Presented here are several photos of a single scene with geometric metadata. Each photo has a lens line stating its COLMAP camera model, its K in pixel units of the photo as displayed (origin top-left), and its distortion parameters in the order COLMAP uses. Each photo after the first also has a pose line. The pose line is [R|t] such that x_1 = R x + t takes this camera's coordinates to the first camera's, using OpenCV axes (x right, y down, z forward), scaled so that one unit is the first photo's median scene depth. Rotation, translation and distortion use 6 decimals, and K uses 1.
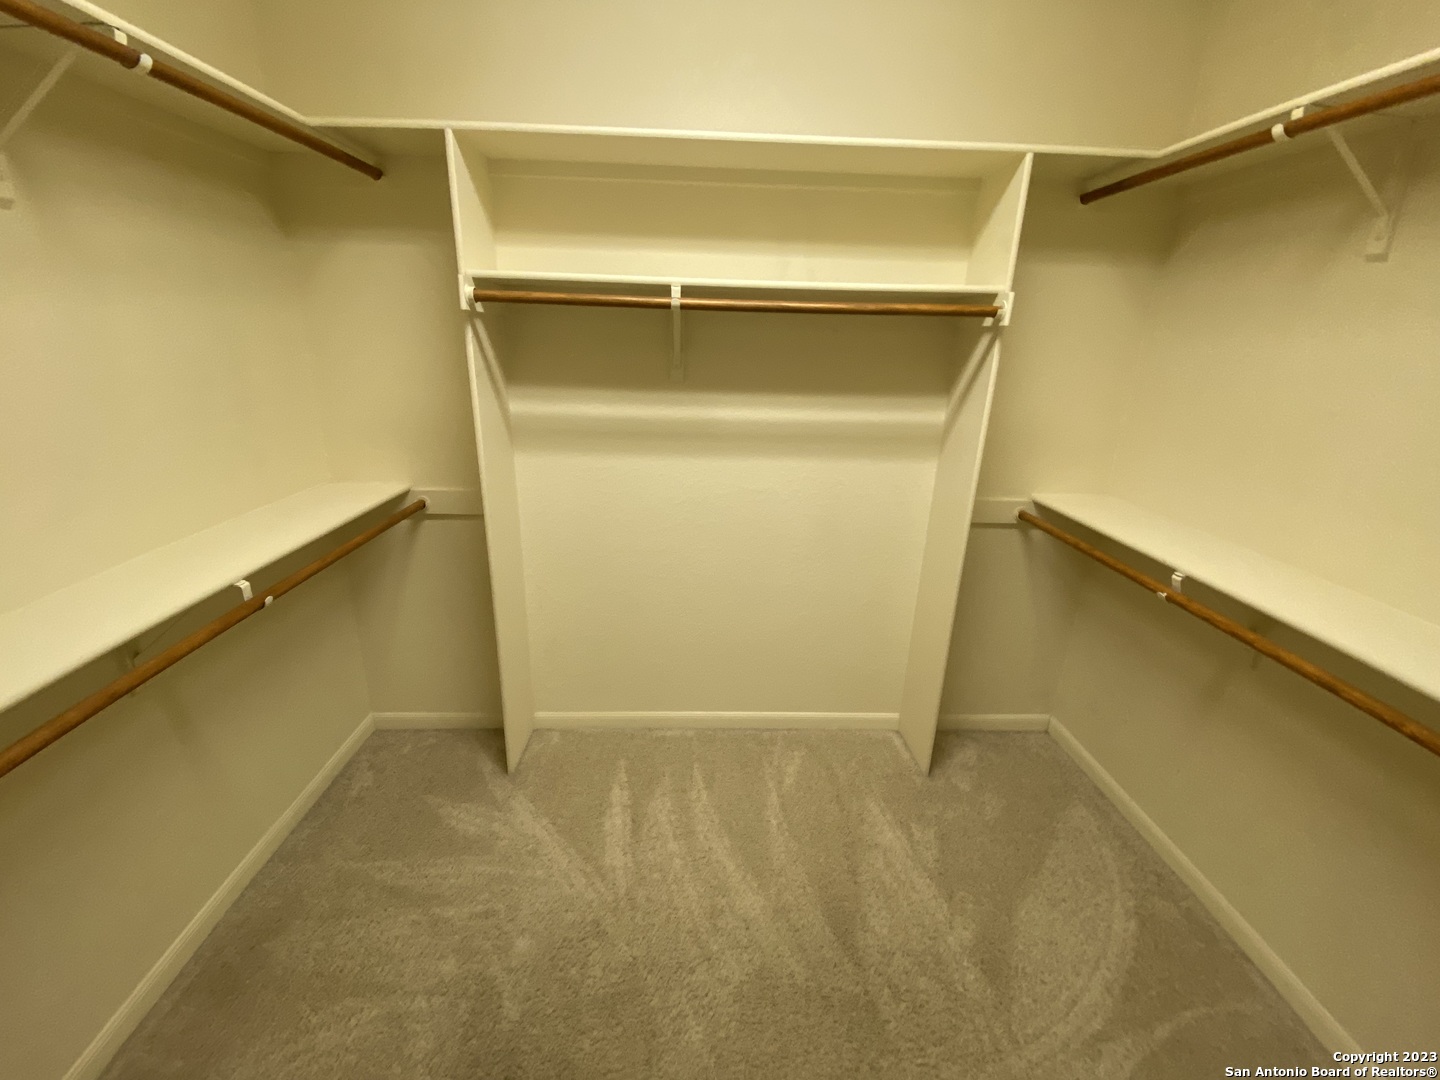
lens RADIAL K [[584.1, 0, 719.3], [0, 584.1, 533.5], [0, 0, 1]] dist [0.015762, -0.018118]
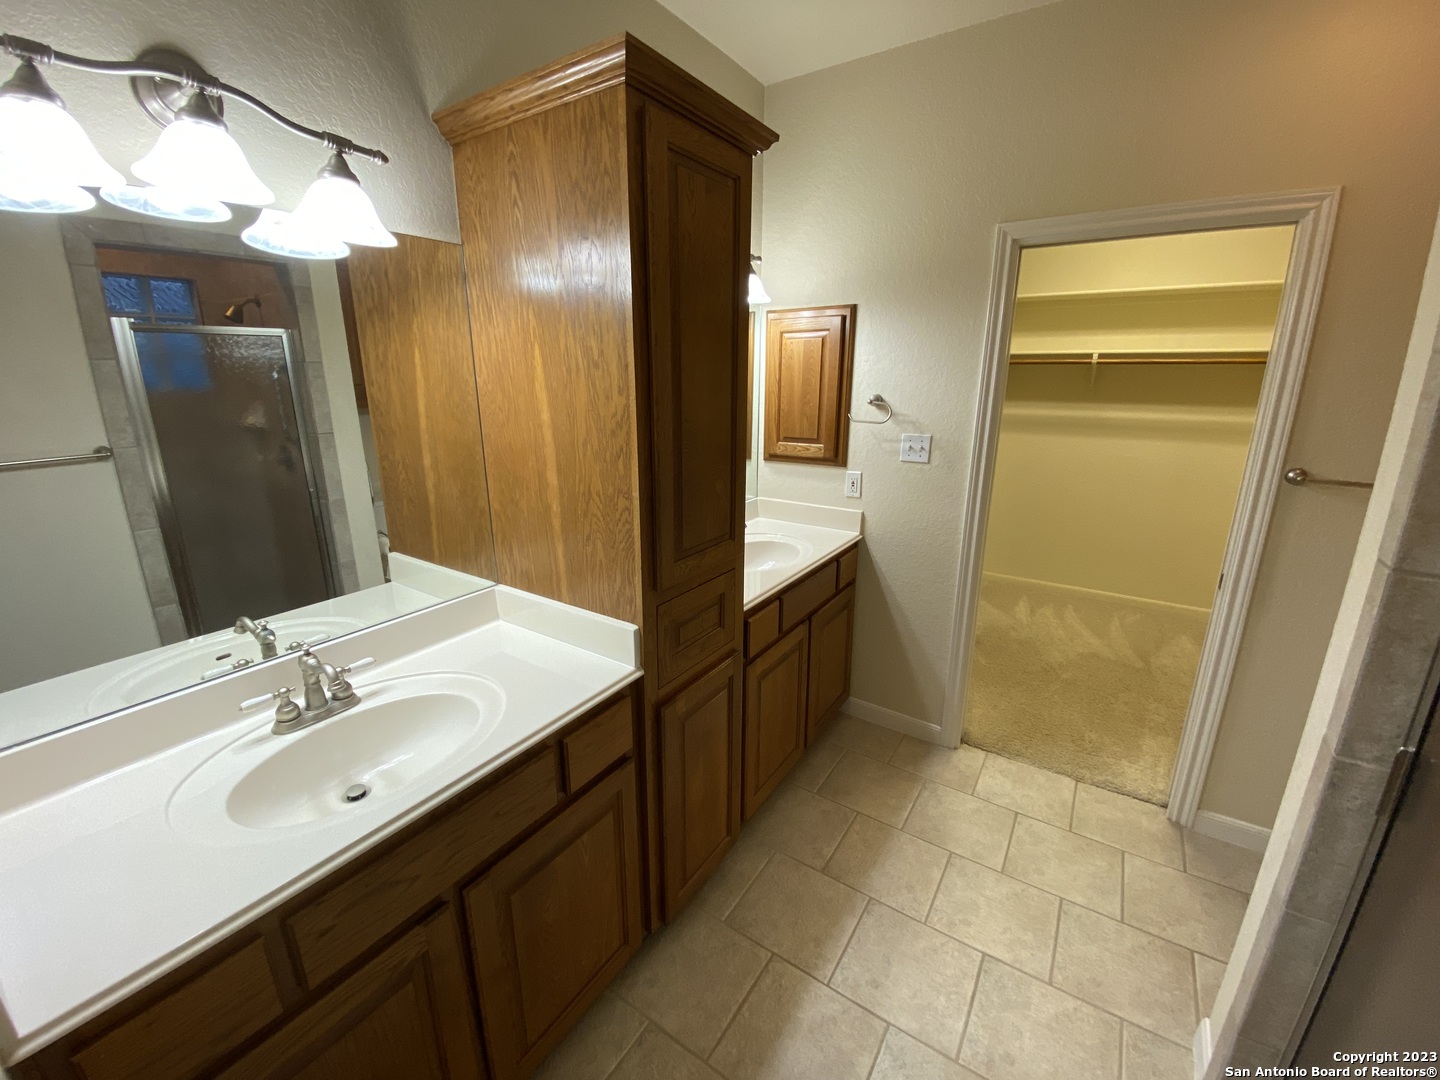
lens RADIAL K [[584.1, 0, 719.3], [0, 584.1, 533.5], [0, 0, 1]] dist [0.015762, -0.018118]
pose [[0.810052, 0.124249, -0.573043, 0.116215], [-0.173661, 0.984283, -0.032072, 0.515090], [0.560052, 0.125496, 0.818897, -1.397244]]
